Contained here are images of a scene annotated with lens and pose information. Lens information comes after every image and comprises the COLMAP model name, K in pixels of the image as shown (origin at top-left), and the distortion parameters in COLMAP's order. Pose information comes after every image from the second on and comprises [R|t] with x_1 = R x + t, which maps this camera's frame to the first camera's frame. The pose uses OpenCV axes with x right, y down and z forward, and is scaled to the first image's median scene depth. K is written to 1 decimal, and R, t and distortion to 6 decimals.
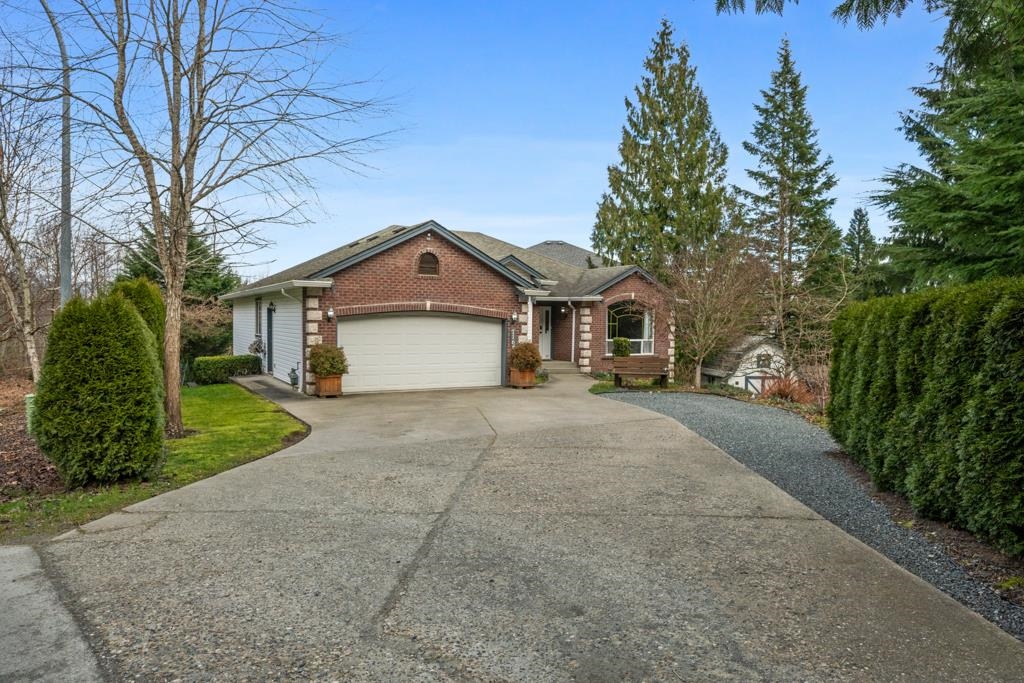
lens RADIAL K [[651.6, 0, 509.8], [0, 651.6, 338.0], [0, 0, 1]] dist [-0.005873, -0.001172]
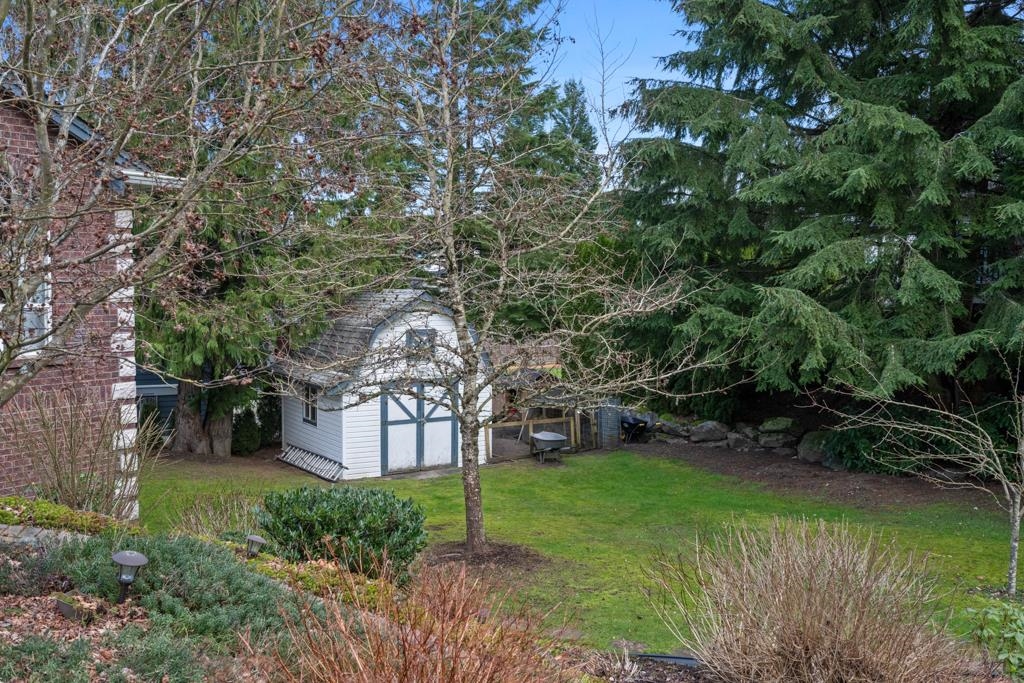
lens RADIAL K [[923.9, 0, 512.3], [0, 923.9, 338.2], [0, 0, 1]] dist [-0.010700, -0.003224]
pose [[0.901479, -0.038121, 0.431140, 0.179853], [0.016121, 0.998380, 0.054570, -0.002366], [-0.432522, -0.042243, 0.900633, 0.418500]]
